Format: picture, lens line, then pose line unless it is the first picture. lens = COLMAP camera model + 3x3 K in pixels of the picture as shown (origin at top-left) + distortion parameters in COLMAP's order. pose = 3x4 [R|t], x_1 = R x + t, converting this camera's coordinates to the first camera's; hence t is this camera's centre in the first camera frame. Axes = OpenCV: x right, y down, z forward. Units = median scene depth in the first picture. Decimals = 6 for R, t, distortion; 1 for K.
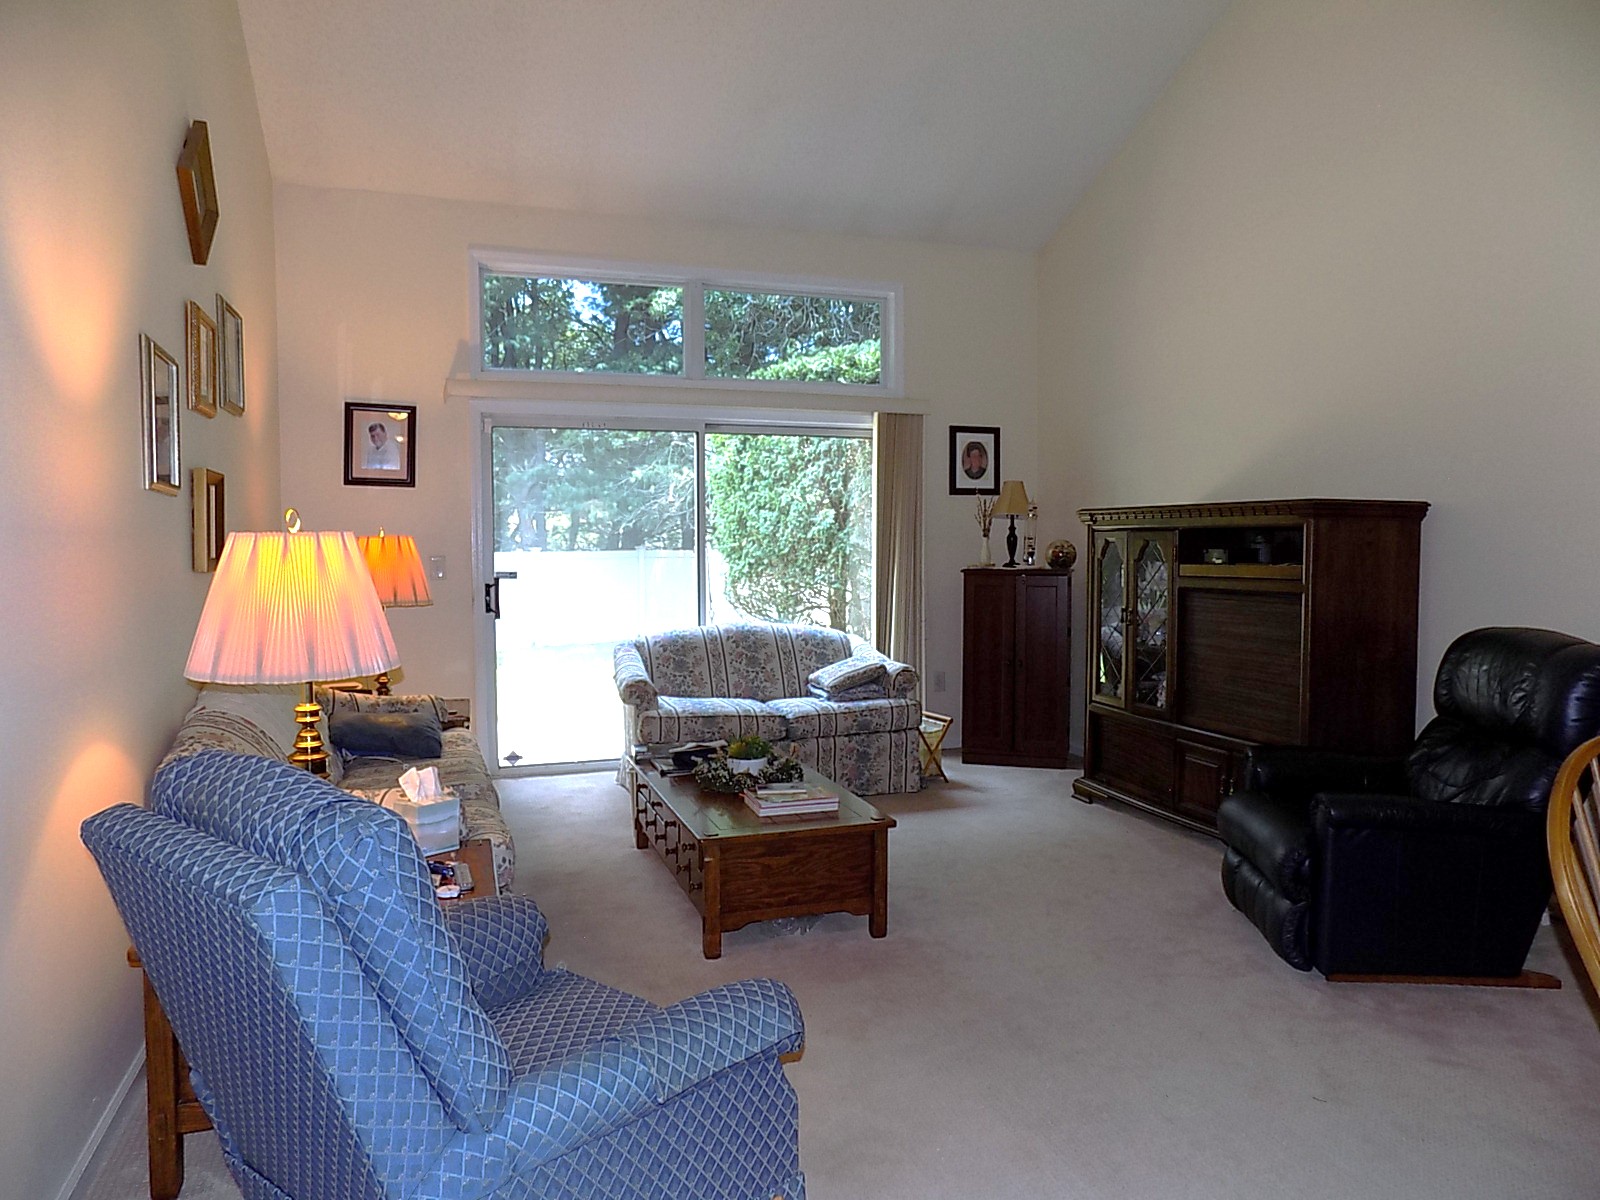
lens RADIAL K [[1111.9, 0, 785.7], [0, 1111.9, 600.2], [0, 0, 1]] dist [-0.085773, 0.127093]
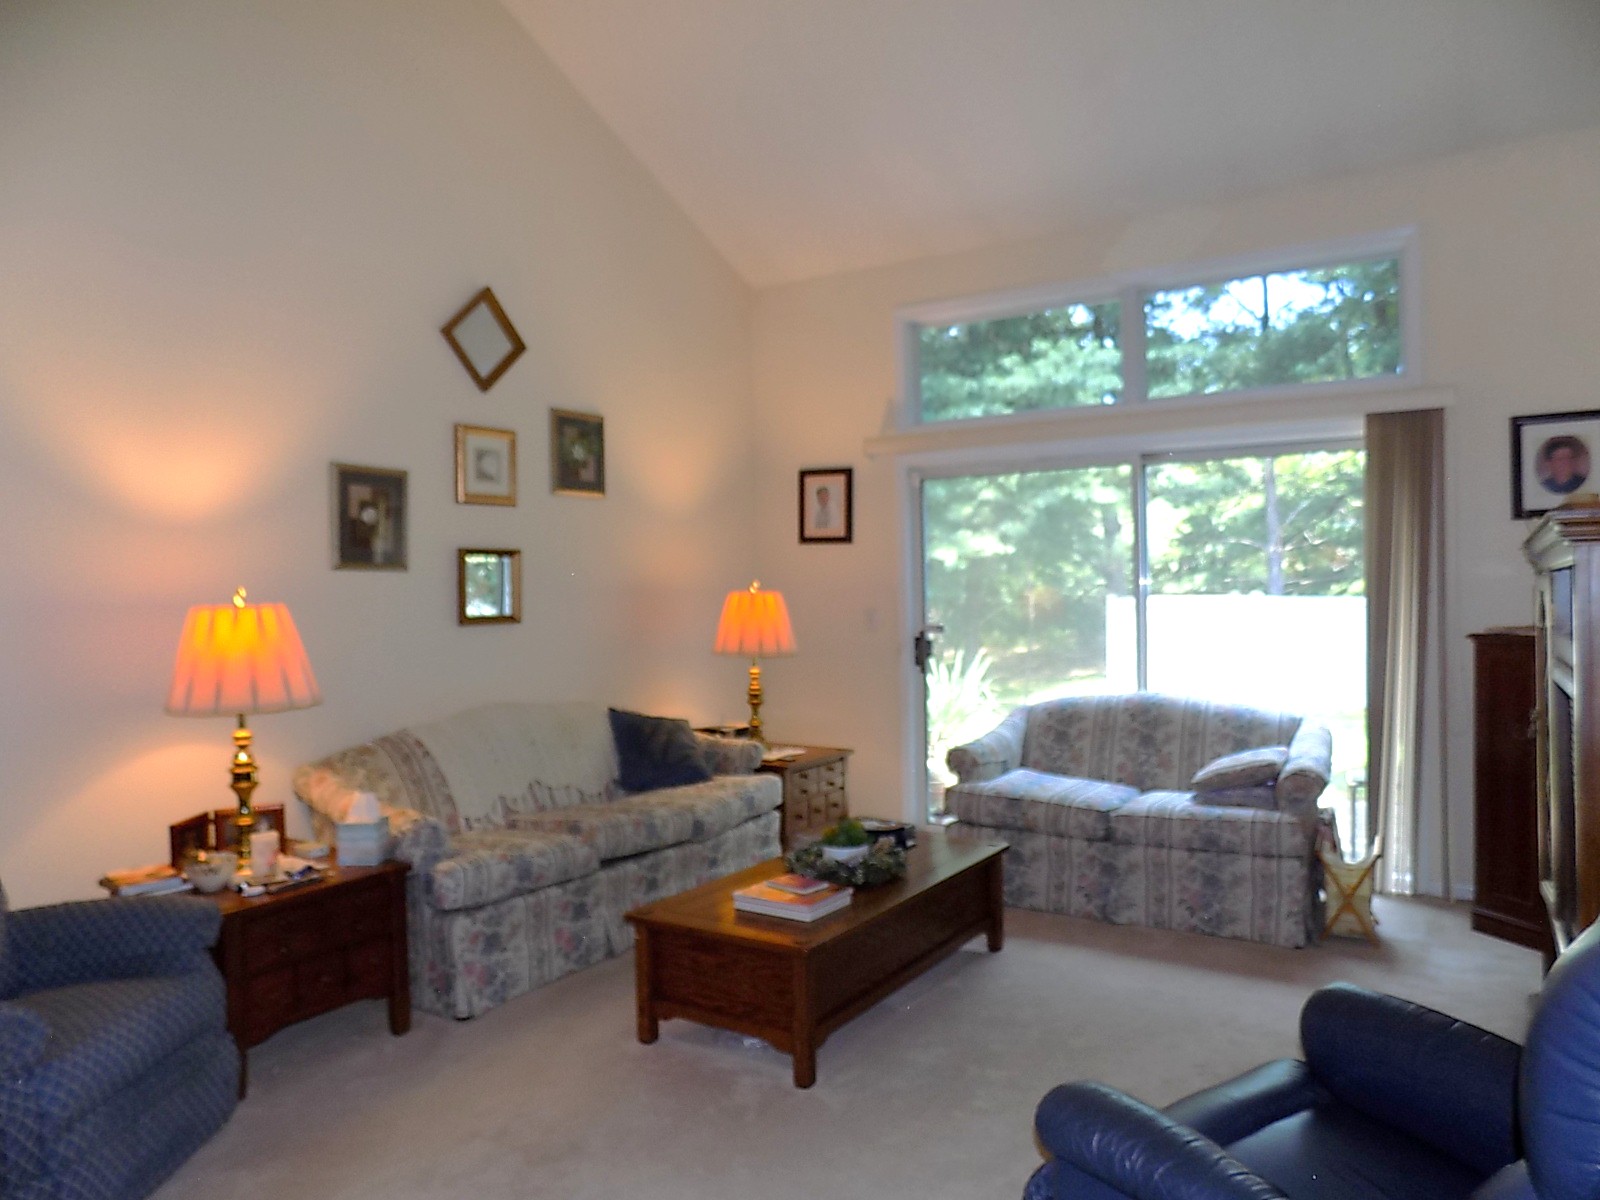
lens RADIAL K [[1111.9, 0, 785.7], [0, 1111.9, 600.2], [0, 0, 1]] dist [-0.085773, 0.127093]
pose [[0.606673, 0.004687, -0.794937, 0.476268], [-0.026839, 0.999533, -0.014589, -0.030912], [0.794498, 0.030186, 0.606516, 0.304462]]
